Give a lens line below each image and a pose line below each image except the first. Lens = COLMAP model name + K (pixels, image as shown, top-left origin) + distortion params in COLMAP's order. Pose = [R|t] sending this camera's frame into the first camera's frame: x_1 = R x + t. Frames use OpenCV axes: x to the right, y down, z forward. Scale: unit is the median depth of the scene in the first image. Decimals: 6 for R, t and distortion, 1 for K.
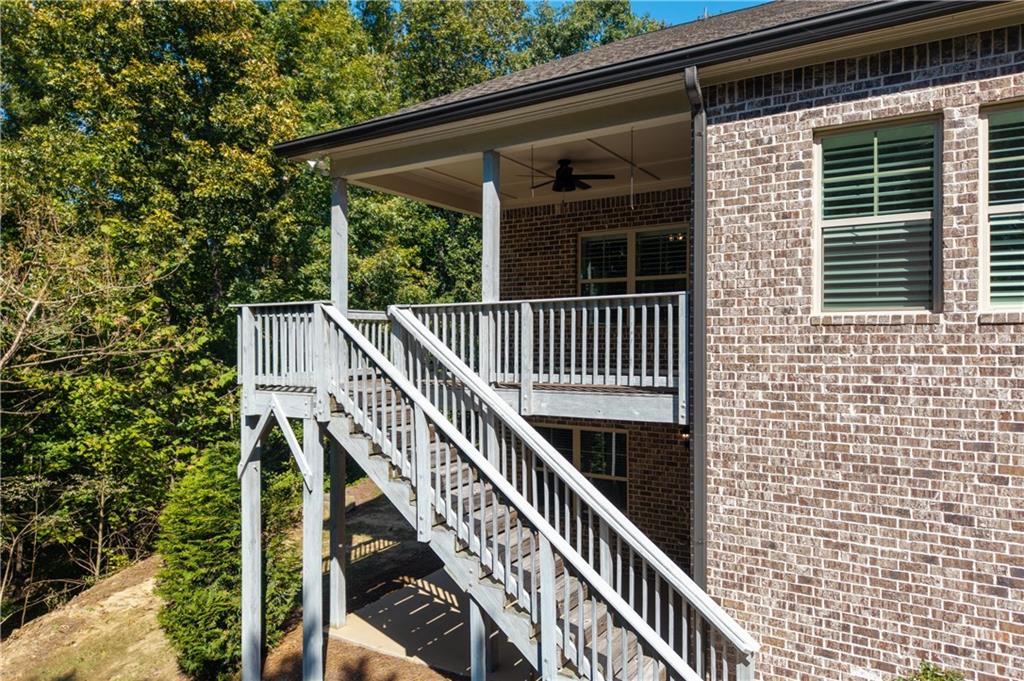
lens RADIAL K [[672.6, 0, 512.0], [0, 672.6, 340.5], [0, 0, 1]] dist [0.000964, -0.004080]
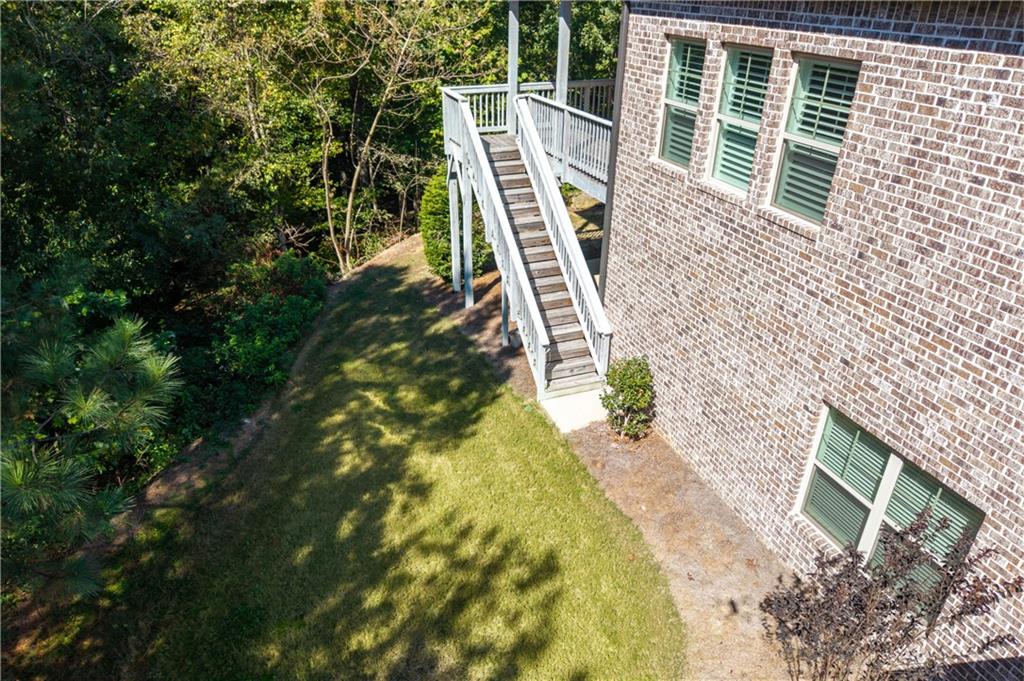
lens RADIAL K [[690.3, 0, 511.1], [0, 690.3, 374.3], [0, 0, 1]] dist [-0.003313, -0.003236]
pose [[0.798060, 0.311809, -0.515632, 1.173417], [-0.009230, 0.861935, 0.506936, -0.424083], [0.602508, -0.399805, 0.690753, -0.554896]]
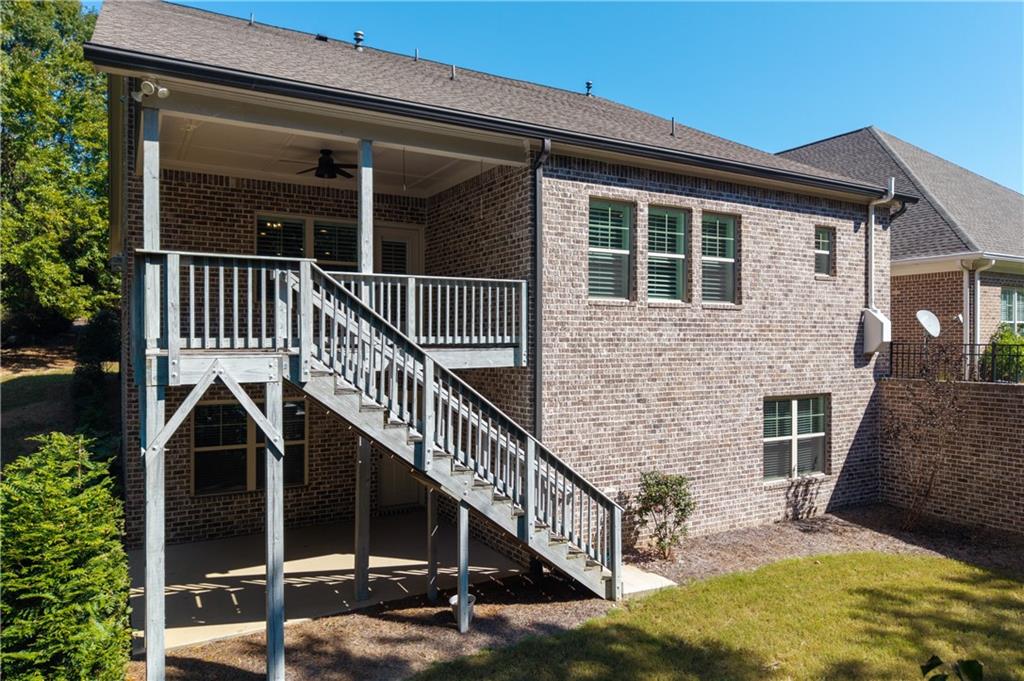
lens RADIAL K [[666.9, 0, 512.0], [0, 666.9, 340.5], [0, 0, 1]] dist [0.054645, -0.091382]
pose [[0.483274, -0.000182, 0.875469, -1.182231], [-0.004759, 0.999985, 0.002835, 0.066469], [-0.875456, -0.005536, 0.483265, 0.308604]]
